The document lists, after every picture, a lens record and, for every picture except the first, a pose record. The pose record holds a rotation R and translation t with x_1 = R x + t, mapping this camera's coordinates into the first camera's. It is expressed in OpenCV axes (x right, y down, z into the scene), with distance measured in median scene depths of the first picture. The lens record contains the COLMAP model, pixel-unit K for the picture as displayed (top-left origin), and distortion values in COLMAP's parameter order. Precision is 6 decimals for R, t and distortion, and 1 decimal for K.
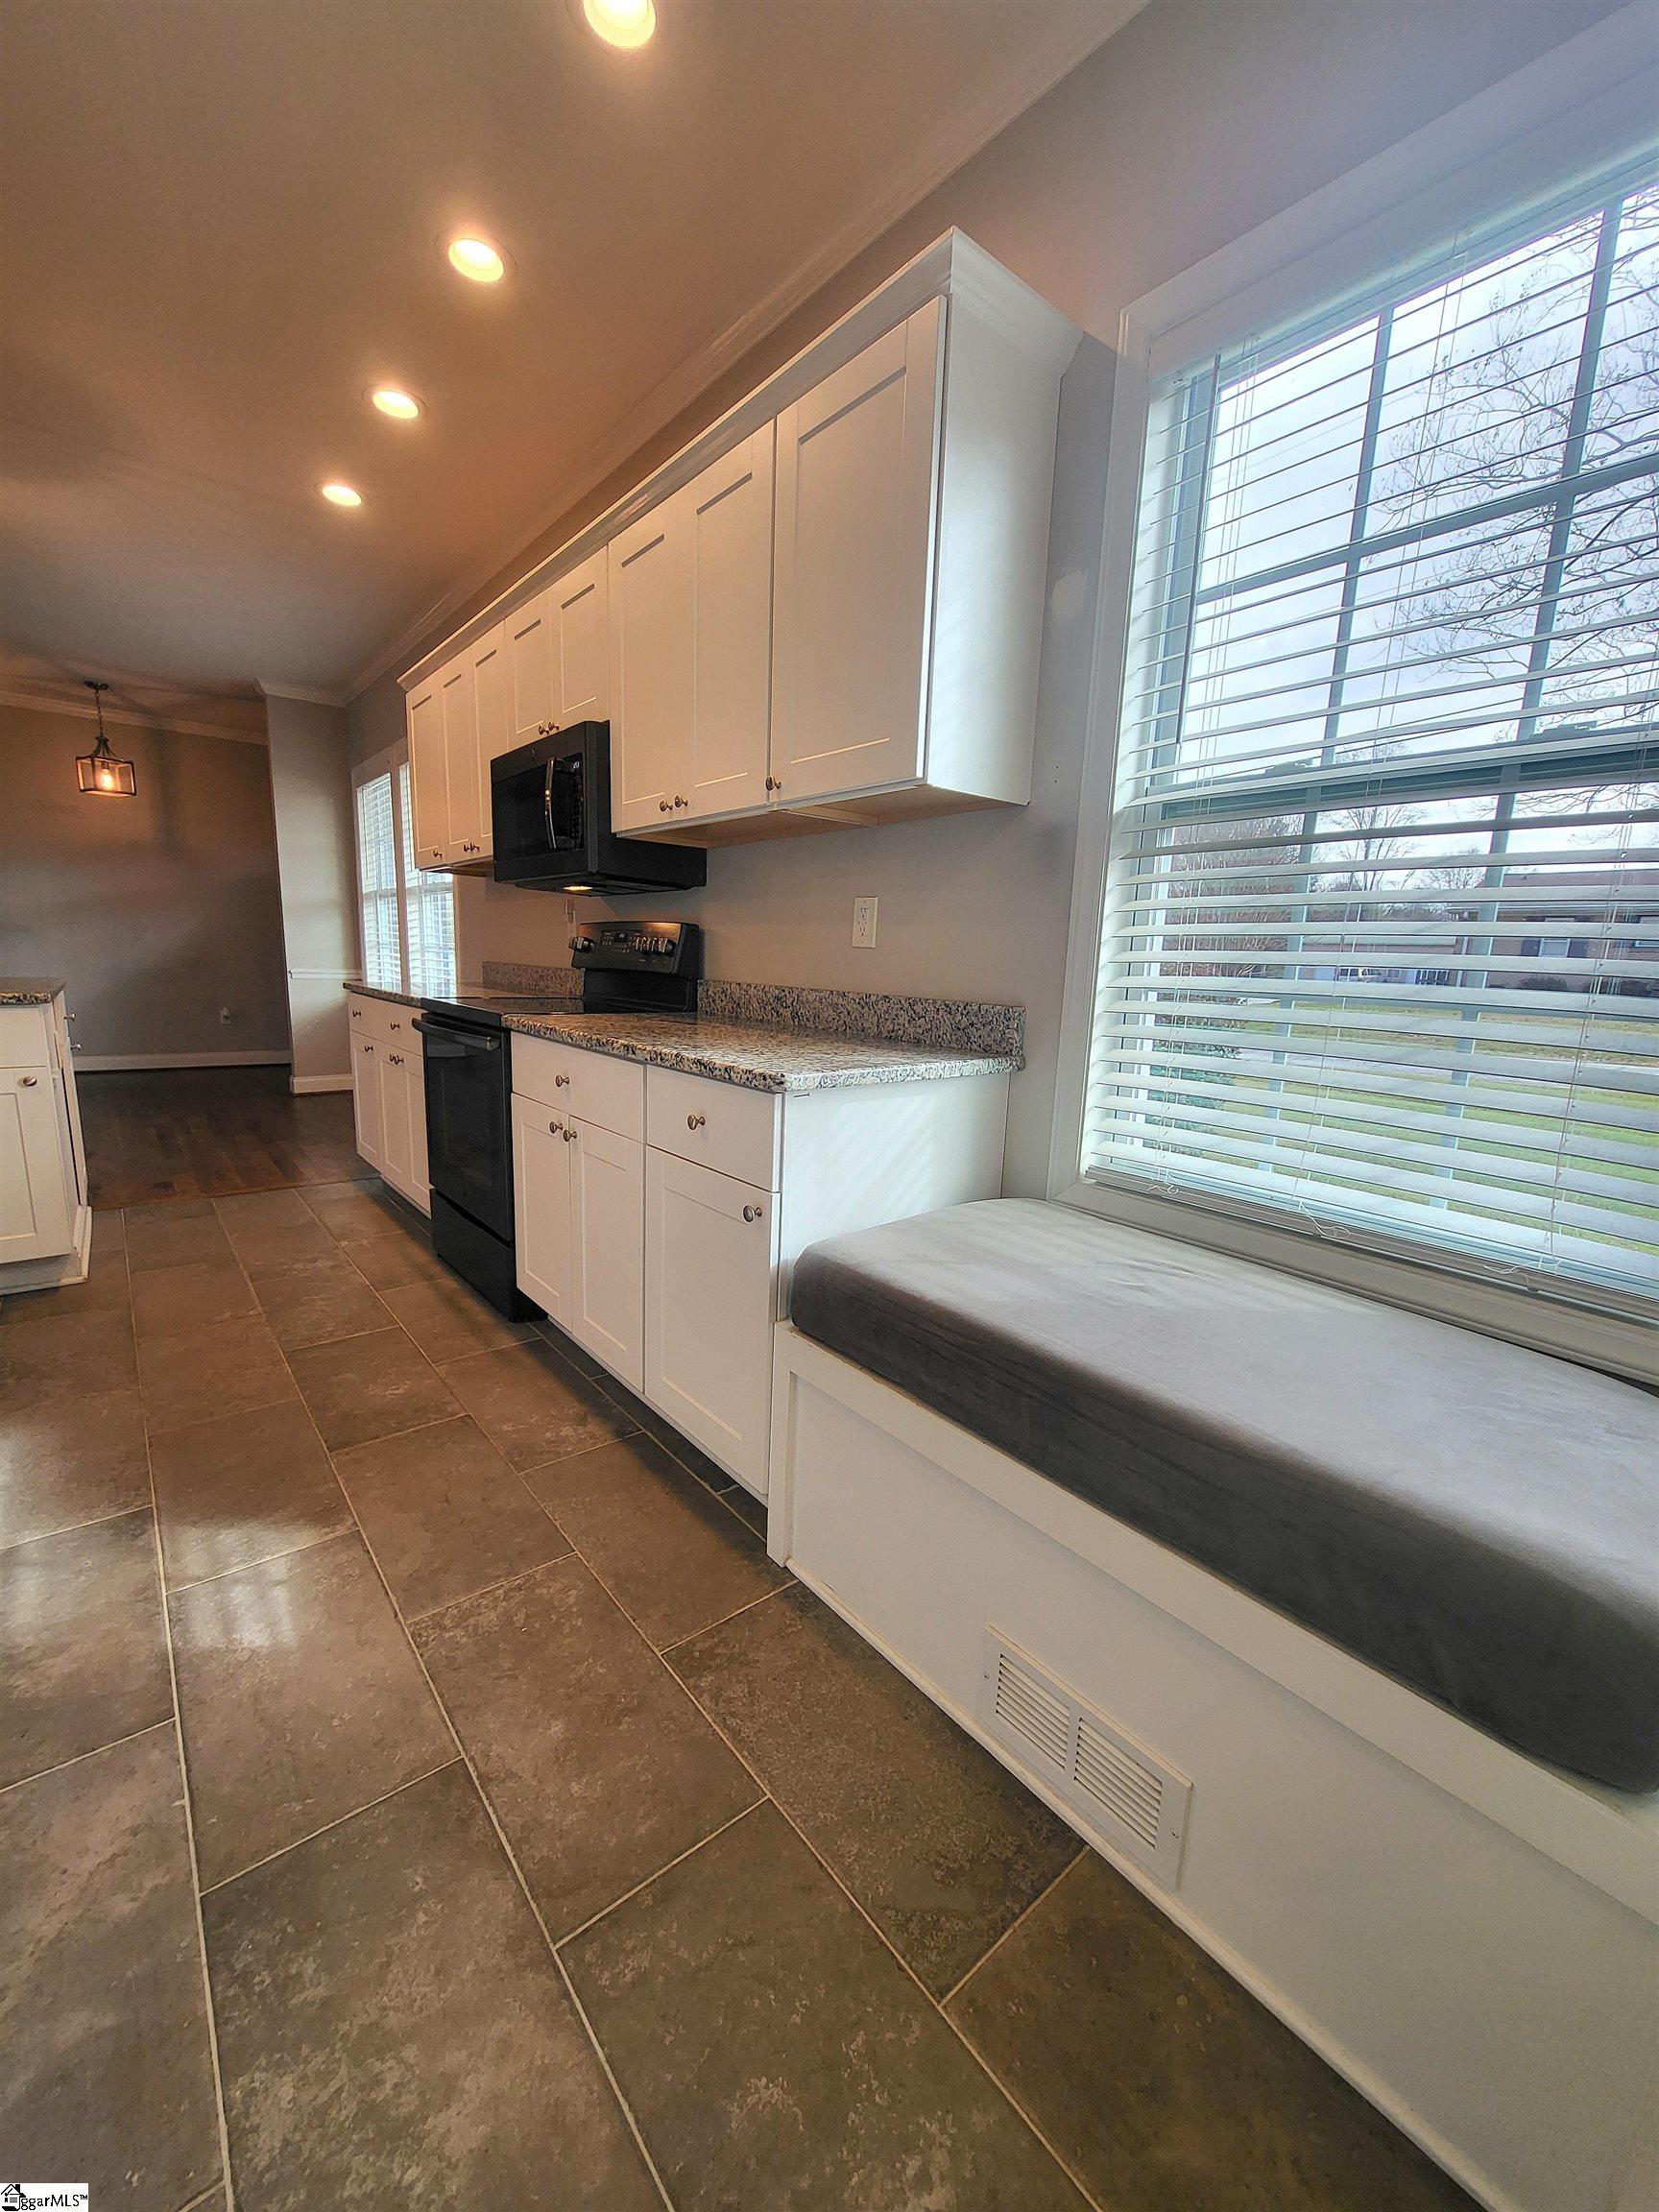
lens RADIAL K [[877.7, 0, 824.3], [0, 877.7, 1112.4], [0, 0, 1]] dist [-0.002347, 0.000077]
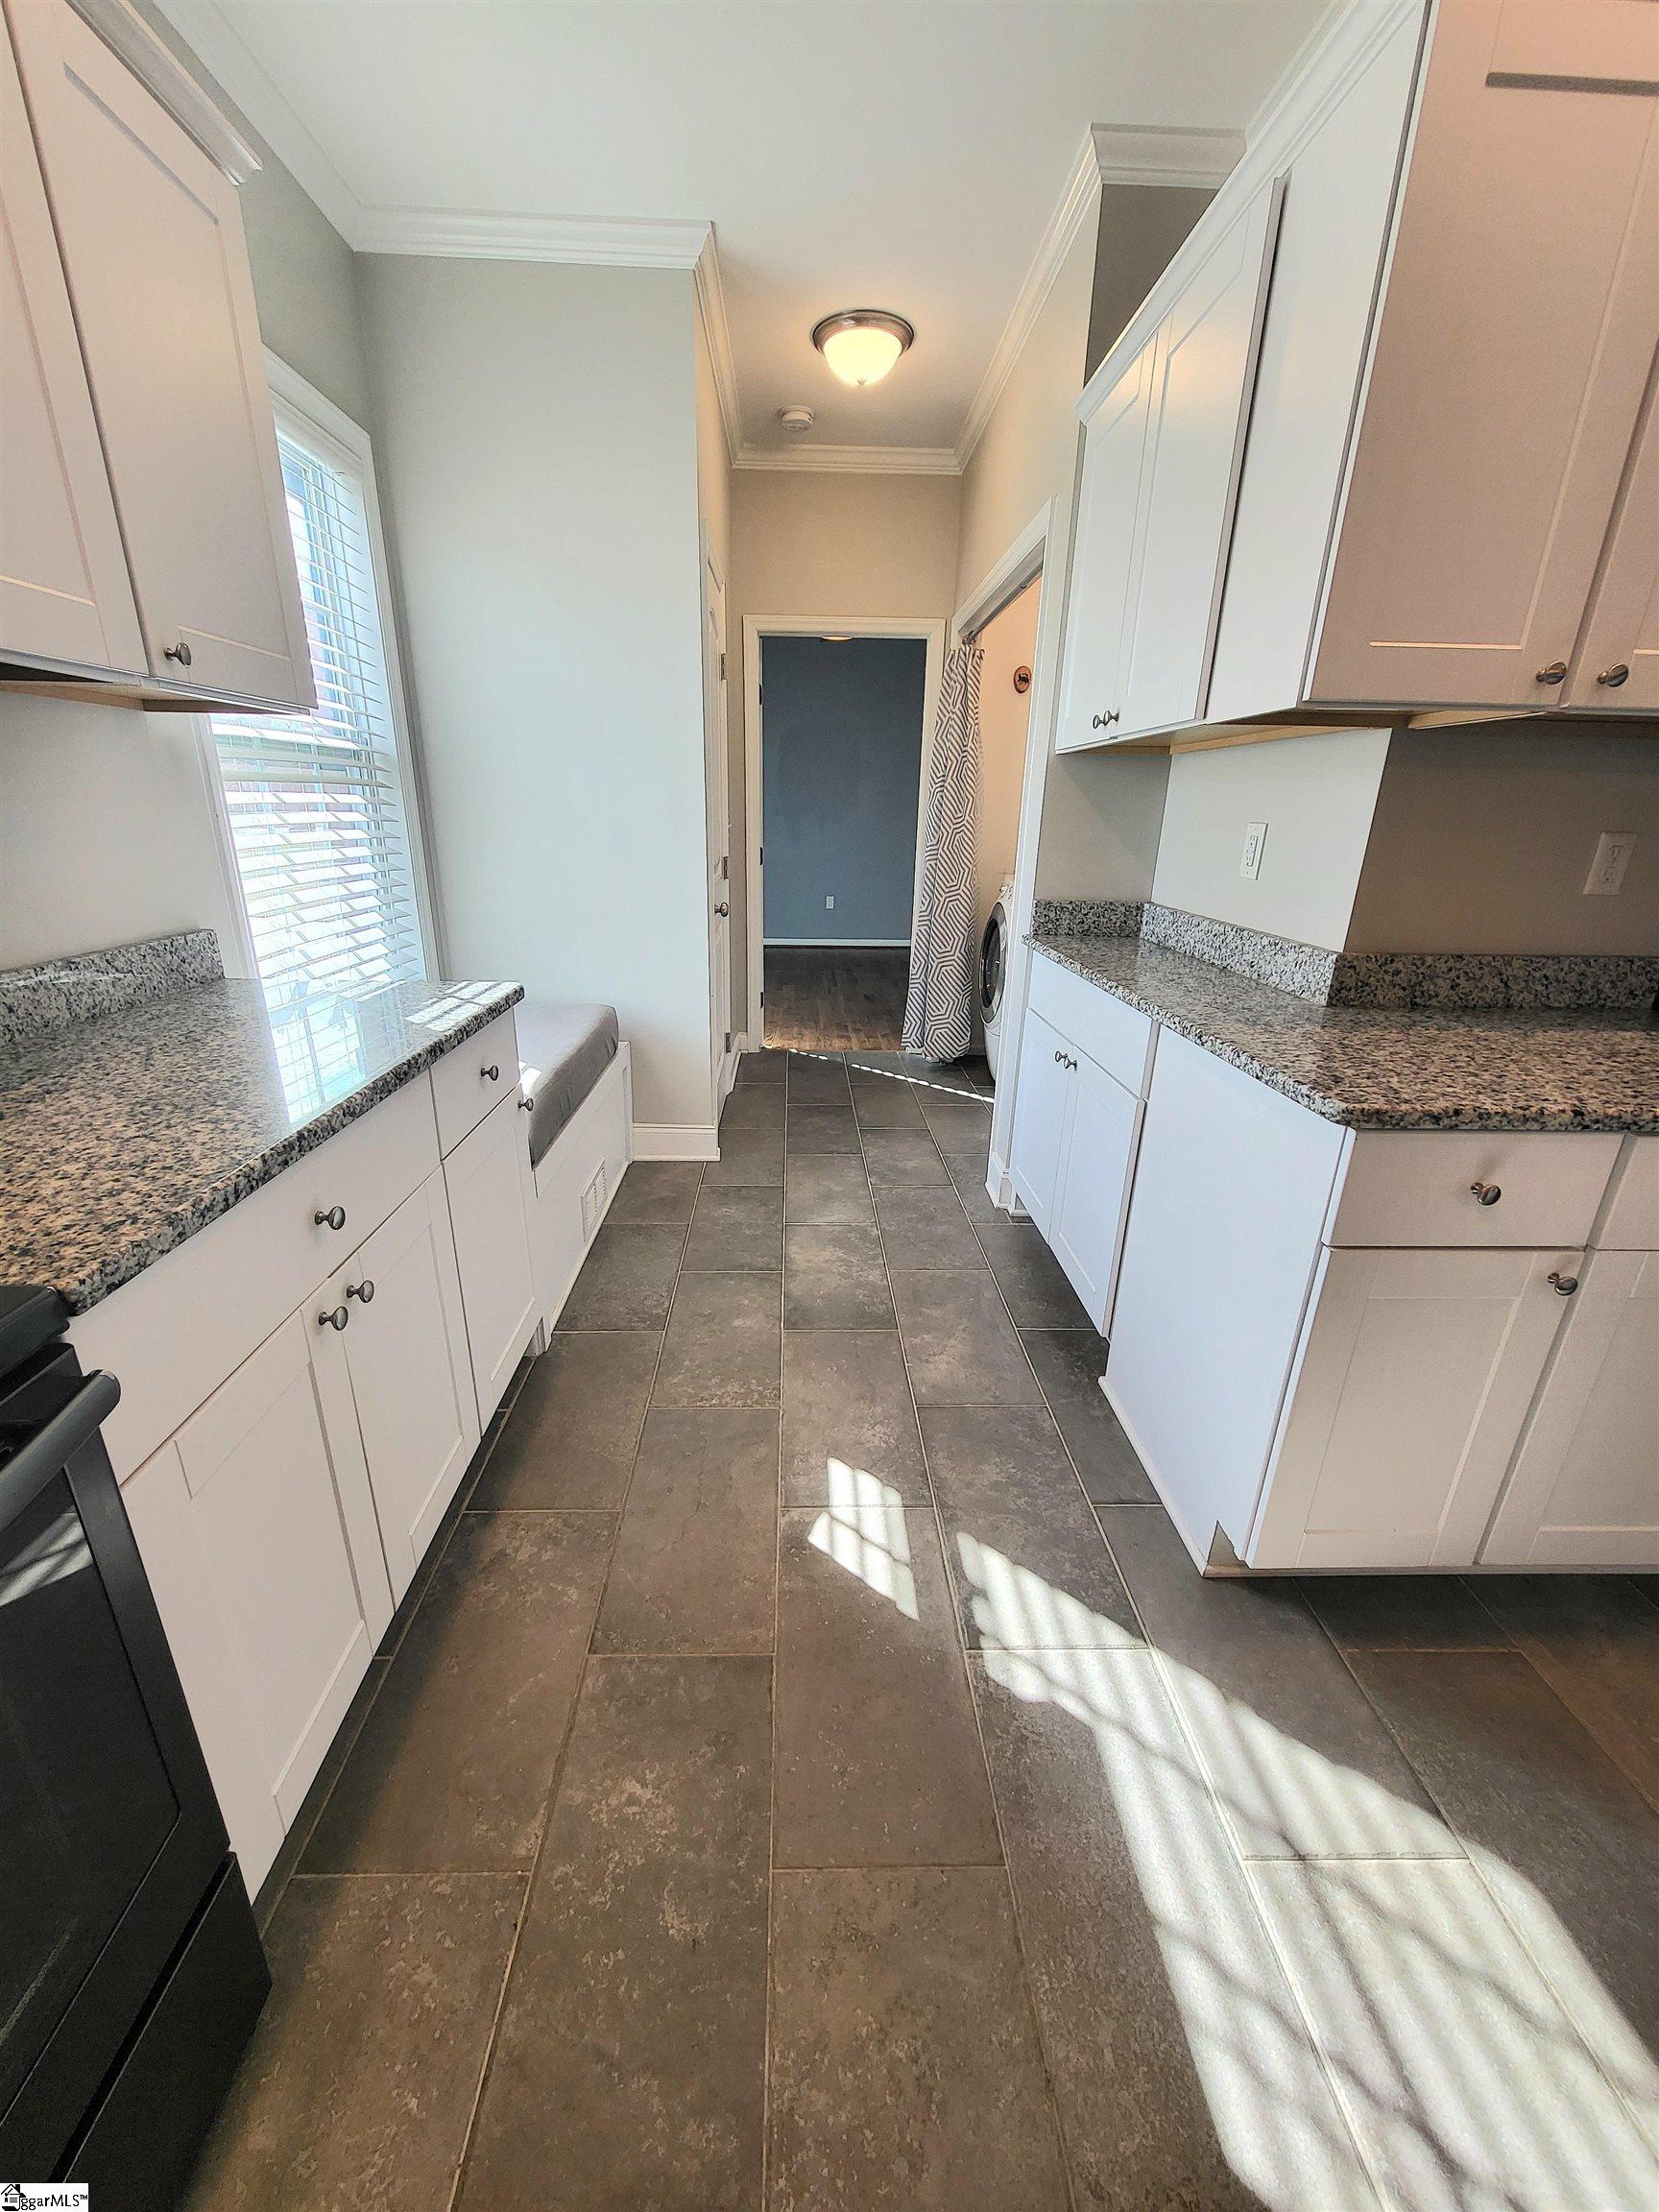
lens RADIAL K [[877.7, 0, 821.1], [0, 877.7, 1117.3], [0, 0, 1]] dist [-0.002347, 0.000077]
pose [[-0.789807, -0.254417, 0.558101, -1.020396], [0.059137, 0.874089, 0.482153, -0.407146], [-0.610498, 0.413812, -0.675316, 1.470909]]
